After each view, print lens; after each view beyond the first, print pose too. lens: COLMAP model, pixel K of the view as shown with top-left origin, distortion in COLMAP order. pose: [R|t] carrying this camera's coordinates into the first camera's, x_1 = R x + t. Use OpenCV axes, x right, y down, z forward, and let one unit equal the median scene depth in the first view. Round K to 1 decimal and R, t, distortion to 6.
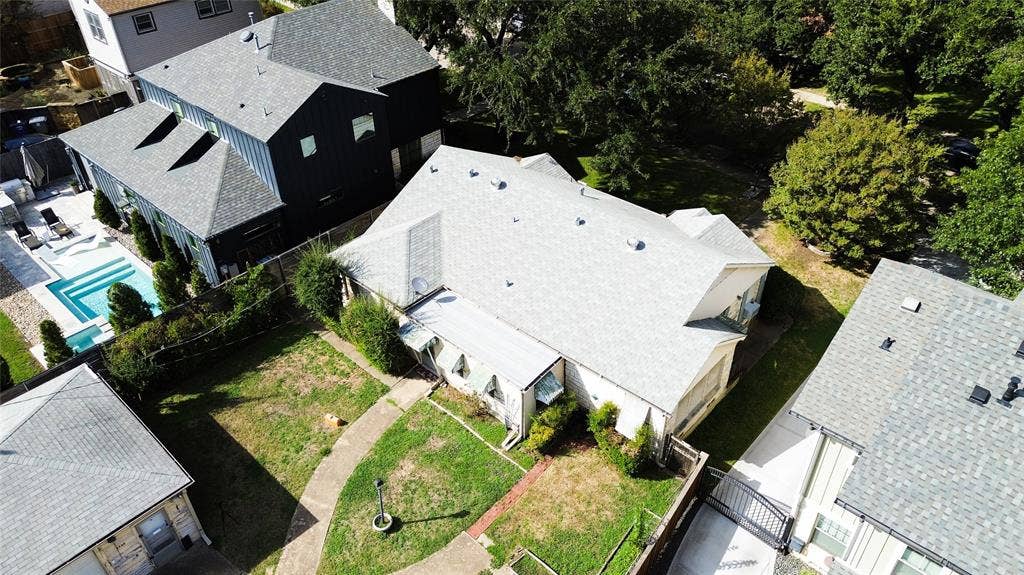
lens RADIAL K [[722.4, 0, 512.0], [0, 722.4, 287.5], [0, 0, 1]] dist [0.090814, -0.104398]
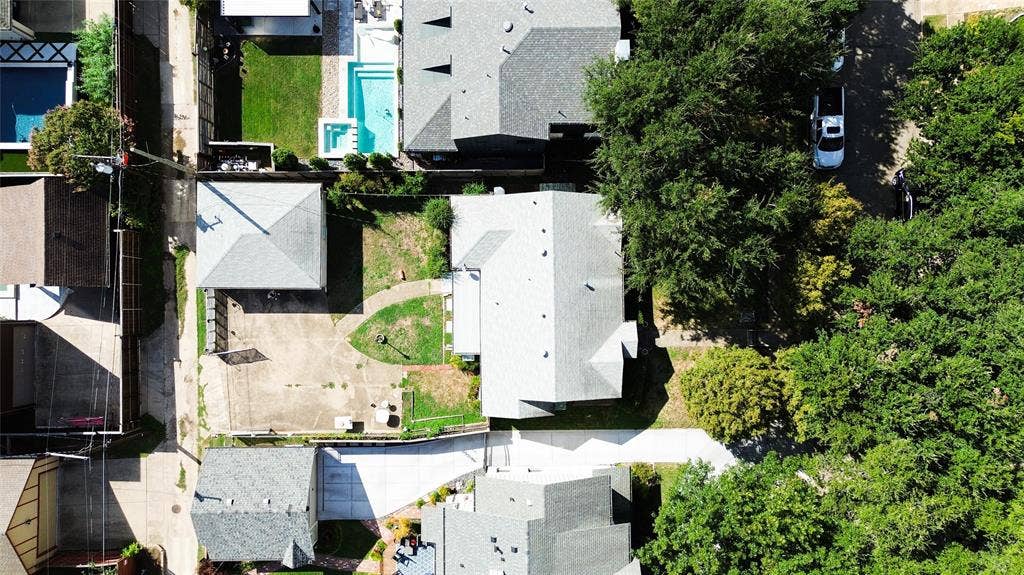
lens RADIAL K [[722.4, 0, 512.0], [0, 722.4, 287.5], [0, 0, 1]] dist [0.090814, -0.104398]
pose [[0.675986, 0.736877, -0.007389, 0.006095], [-0.450632, 0.421287, 0.787050, -1.576047], [0.583072, -0.528705, 0.616845, -0.090283]]
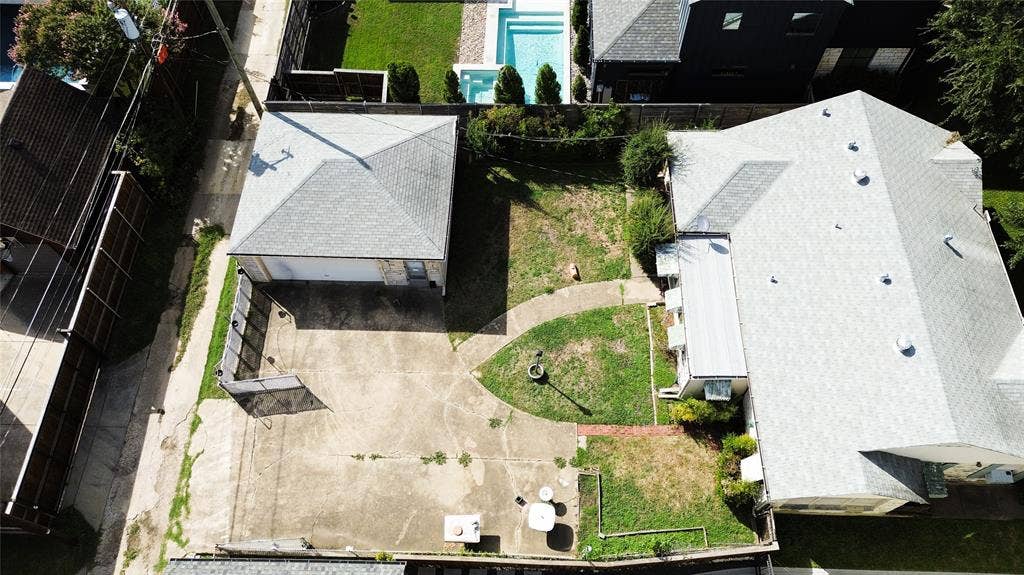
lens RADIAL K [[722.4, 0, 512.0], [0, 722.4, 287.5], [0, 0, 1]] dist [0.090814, -0.104398]
pose [[0.653357, 0.663657, -0.364258, 0.139444], [-0.453342, 0.728328, 0.513828, -0.366897], [0.606305, -0.170580, 0.776722, 0.020960]]
